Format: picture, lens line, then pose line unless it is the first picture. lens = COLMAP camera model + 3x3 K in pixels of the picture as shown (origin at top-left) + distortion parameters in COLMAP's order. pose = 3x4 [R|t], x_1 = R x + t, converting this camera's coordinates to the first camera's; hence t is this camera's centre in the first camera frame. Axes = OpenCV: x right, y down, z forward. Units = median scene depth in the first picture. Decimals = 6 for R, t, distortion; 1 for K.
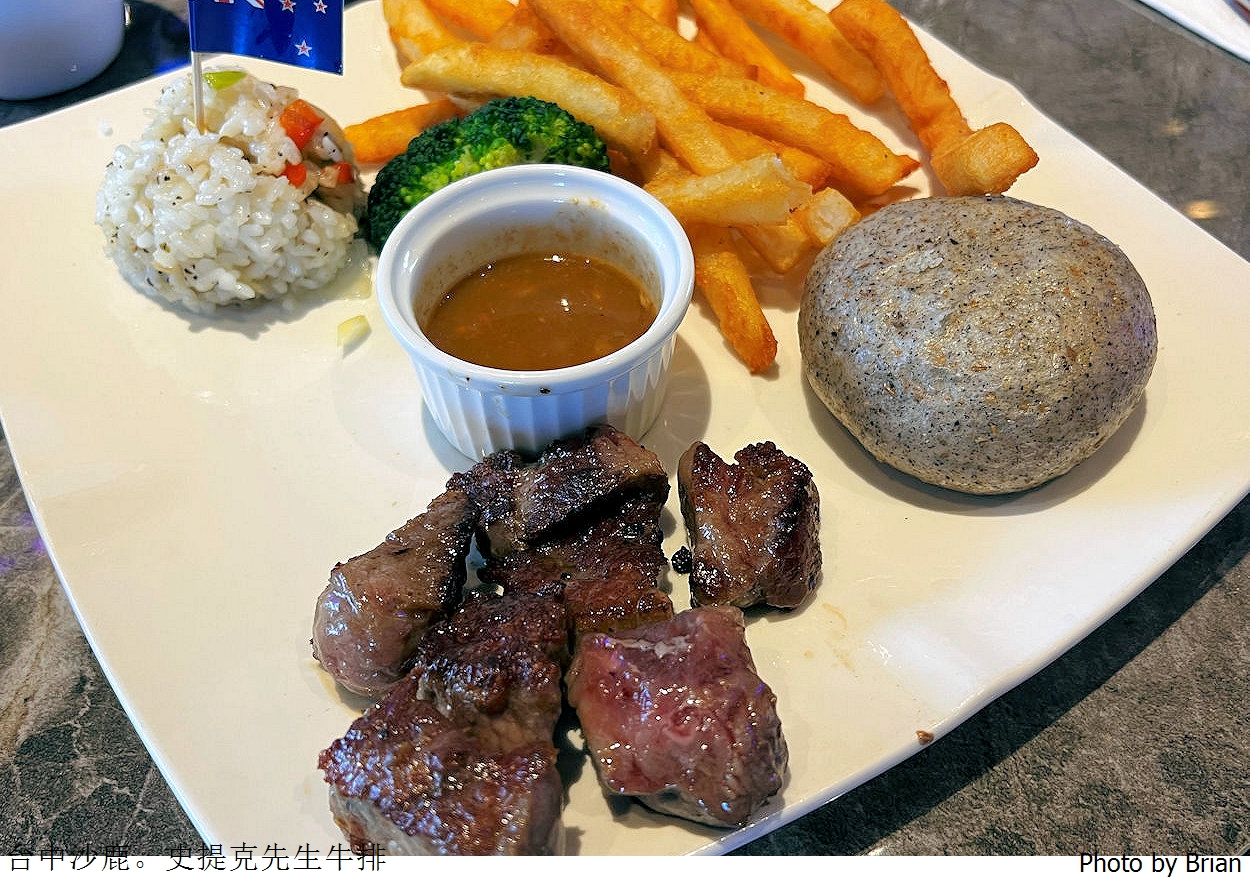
lens RADIAL K [[1133.6, 0, 667.6], [0, 1133.6, 438.3], [0, 0, 1]] dist [0.099695, -0.307434]
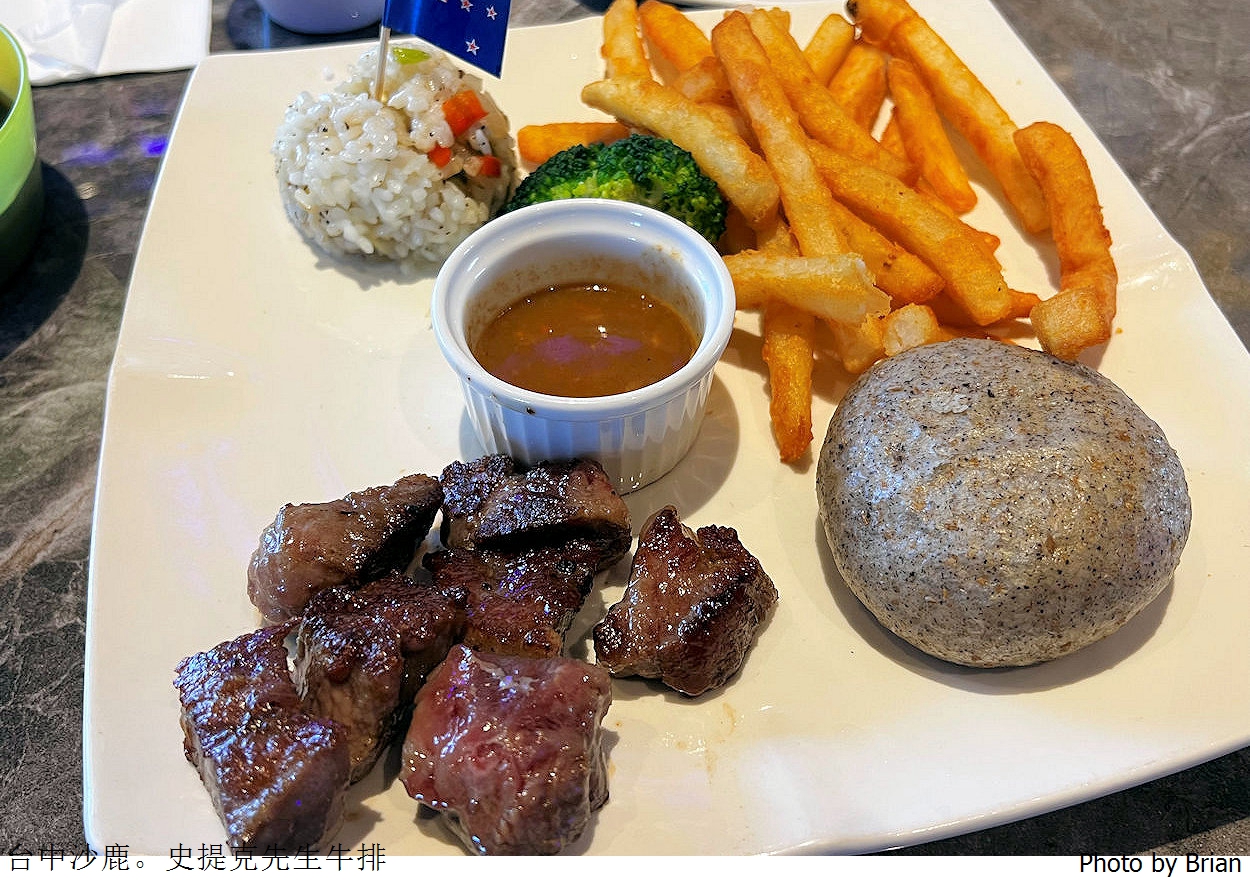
lens RADIAL K [[1133.6, 0, 667.6], [0, 1133.6, 438.3], [0, 0, 1]] dist [0.099695, -0.307434]
pose [[0.920281, 0.306742, -0.242885, 0.221434], [-0.312320, 0.949839, 0.016197, -0.061579], [0.235670, 0.060952, 0.969920, 0.014698]]
